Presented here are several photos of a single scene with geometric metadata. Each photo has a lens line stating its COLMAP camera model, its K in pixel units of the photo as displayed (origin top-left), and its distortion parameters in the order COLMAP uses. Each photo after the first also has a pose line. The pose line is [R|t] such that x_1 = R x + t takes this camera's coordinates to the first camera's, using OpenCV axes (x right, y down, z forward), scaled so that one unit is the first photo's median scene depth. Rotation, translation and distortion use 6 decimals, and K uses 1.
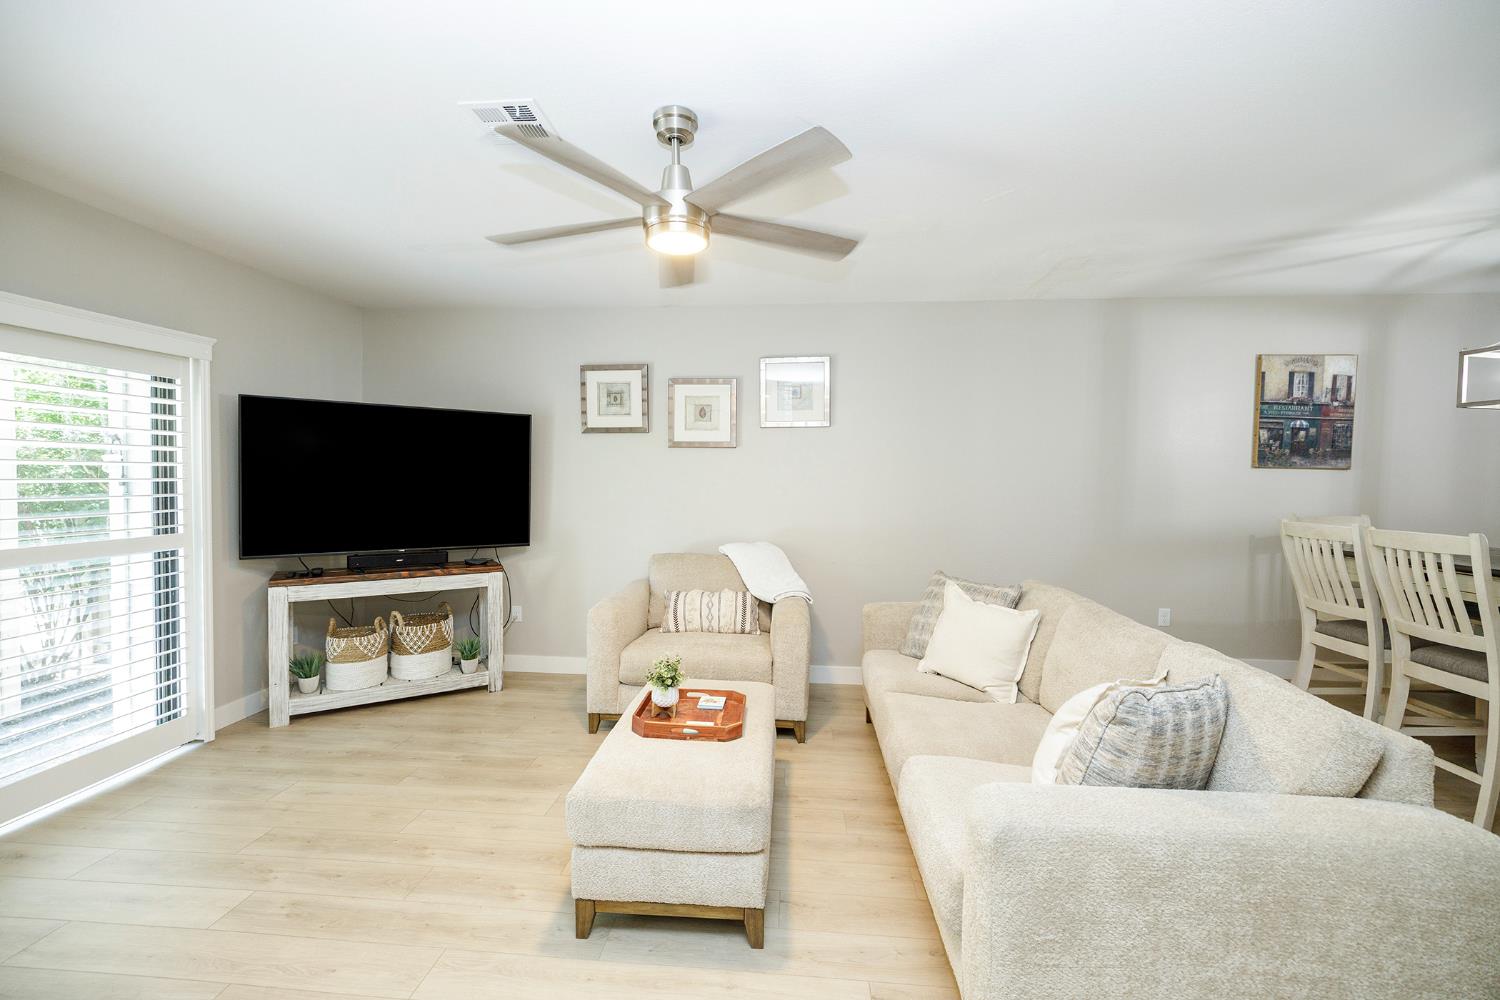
lens RADIAL K [[625.7, 0, 741.0], [0, 625.7, 493.6], [0, 0, 1]] dist [-0.000126, -0.000131]
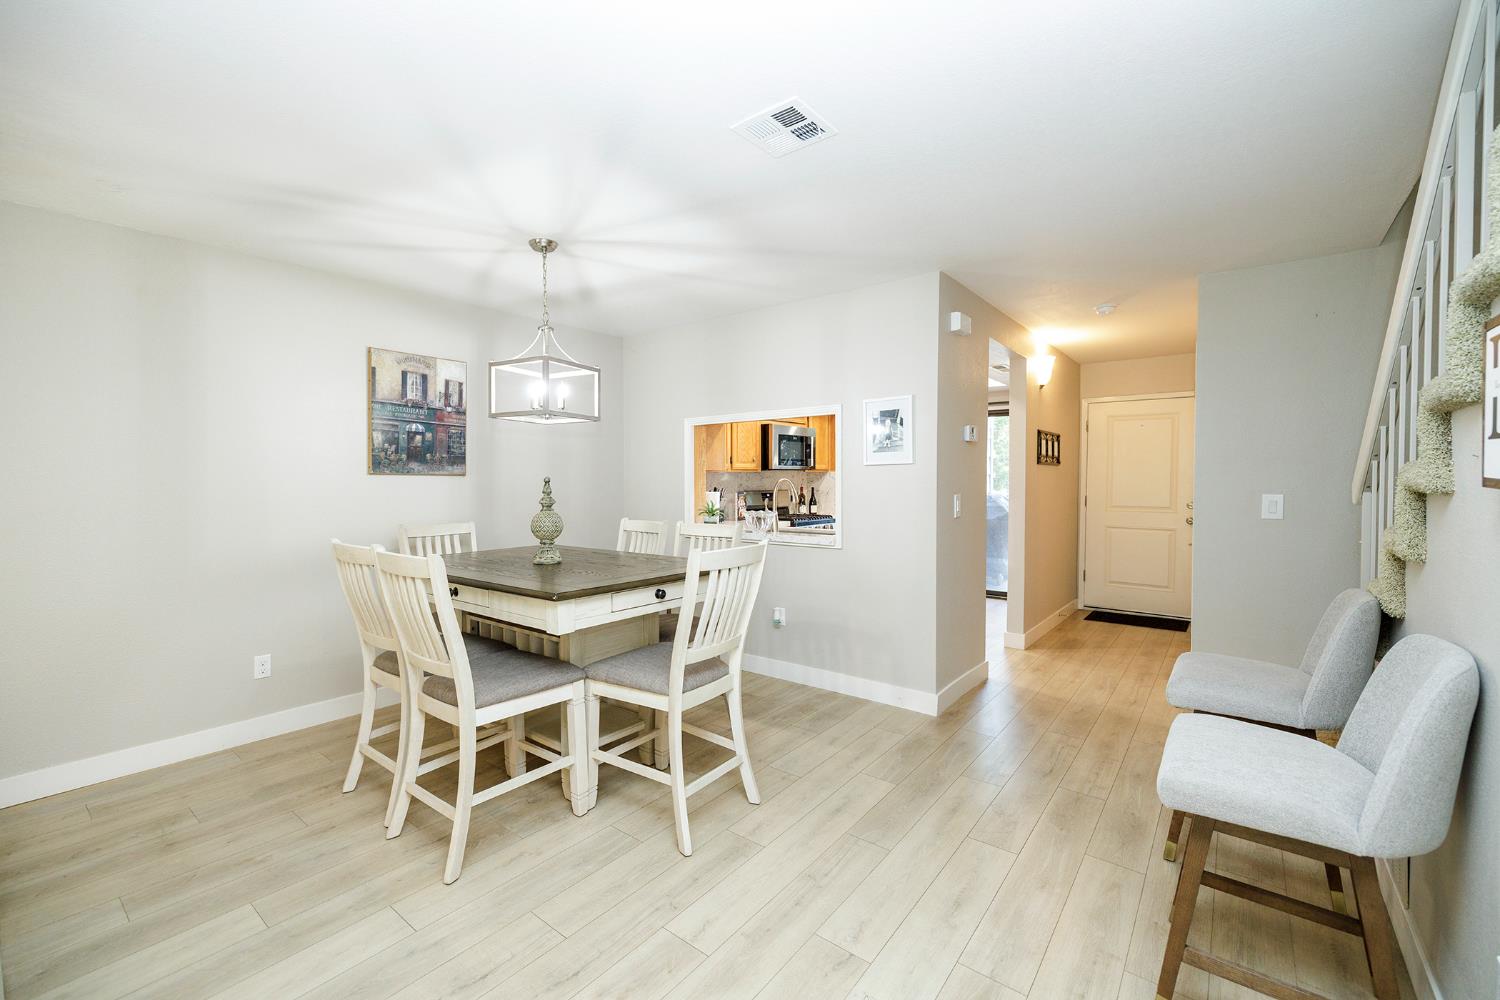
lens RADIAL K [[625.7, 0, 741.0], [0, 625.7, 493.6], [0, 0, 1]] dist [-0.000126, -0.000131]
pose [[0.551589, -0.032392, 0.833487, 0.374699], [0.030475, 0.999361, 0.018670, -0.014610], [-0.833559, 0.015102, 0.552224, 0.070734]]
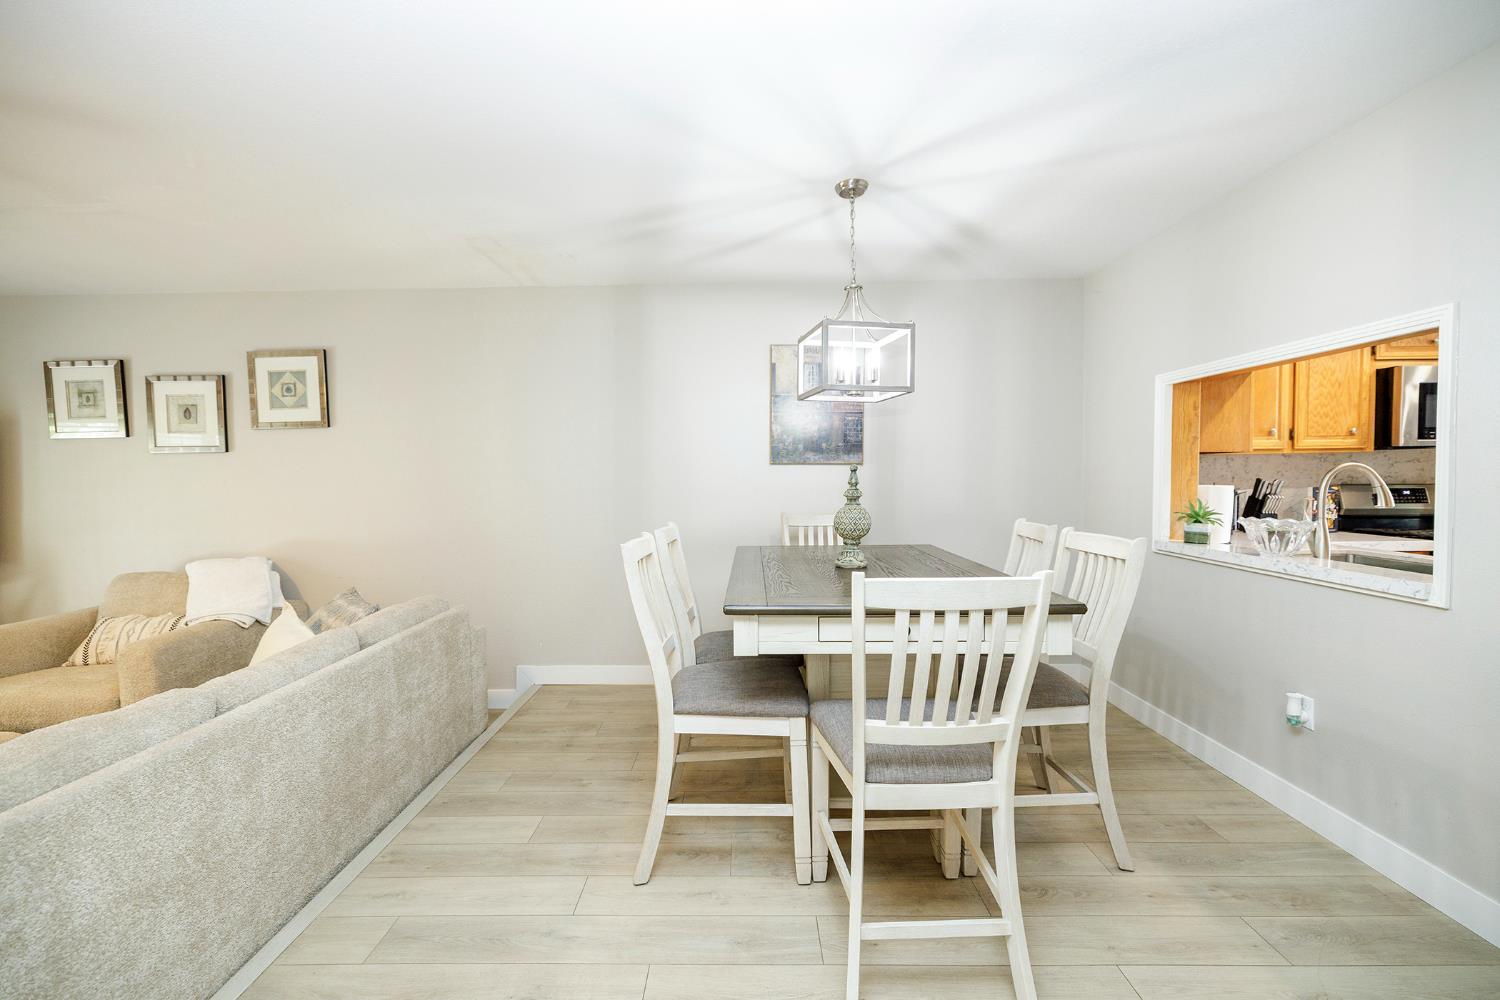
lens RADIAL K [[625.7, 0, 741.0], [0, 625.7, 493.6], [0, 0, 1]] dist [-0.000126, -0.000131]
pose [[0.997140, -0.022388, 0.072189, 0.715595], [0.021786, 0.999721, 0.009122, -0.006784], [-0.072373, -0.007523, 0.997349, 0.056810]]
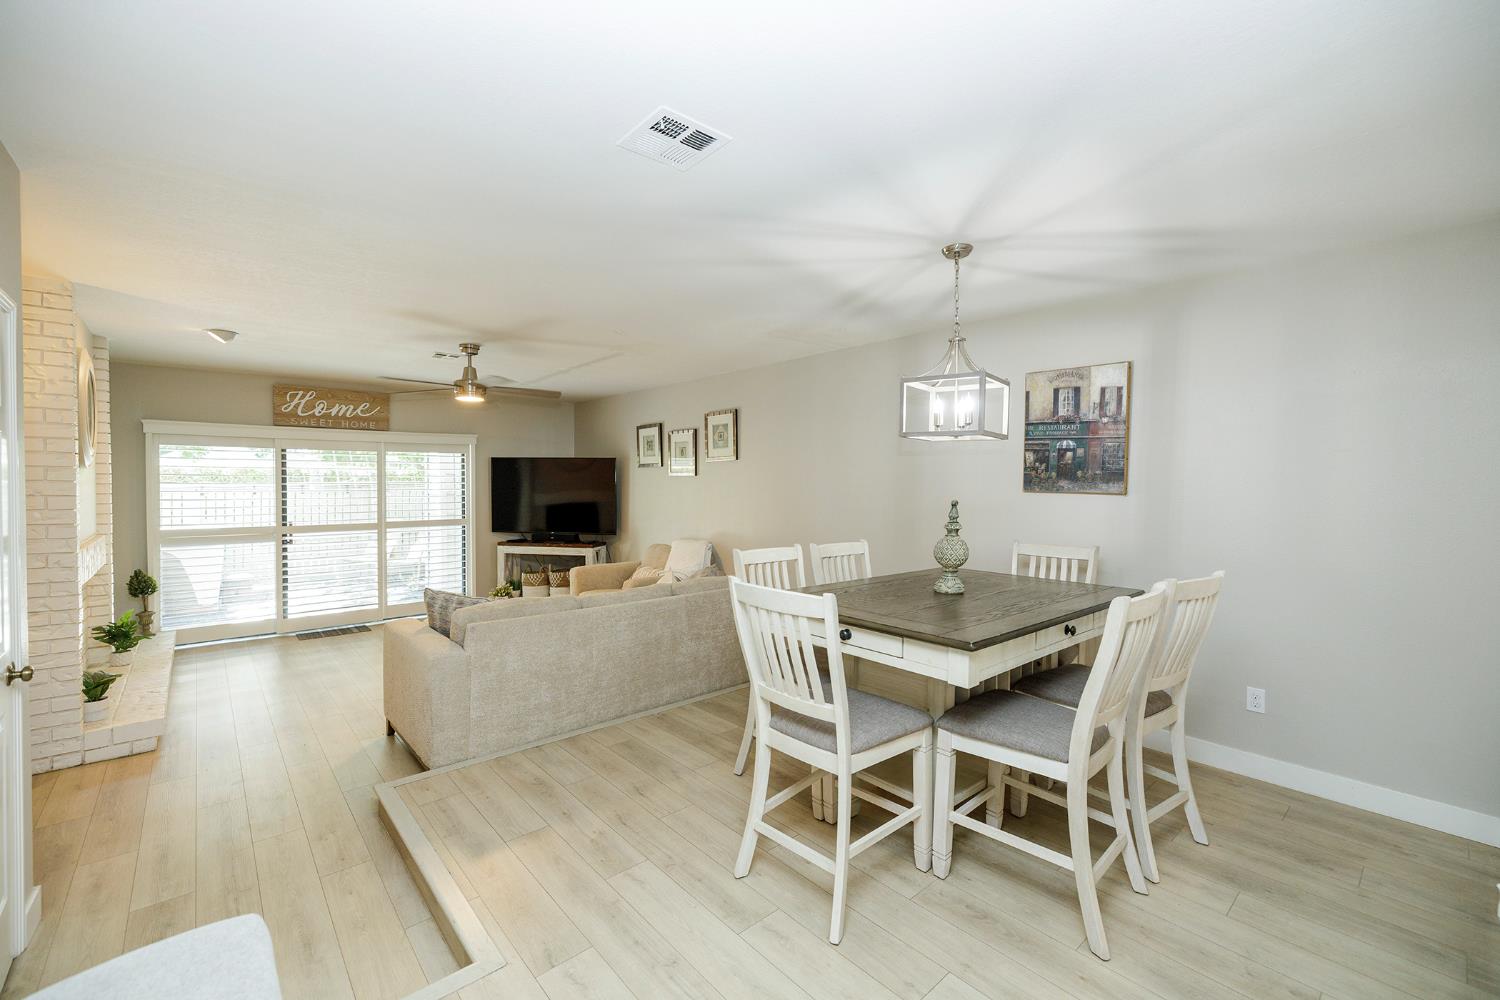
lens RADIAL K [[631.9, 0, 742.5], [0, 631.9, 492.1], [0, 0, 1]] dist [0.003729, 0.000063]
pose [[0.717813, 0.006433, -0.696206, 1.198808], [-0.015140, 0.999865, -0.006372, -0.028660], [0.696071, 0.015115, 0.717814, 0.009908]]
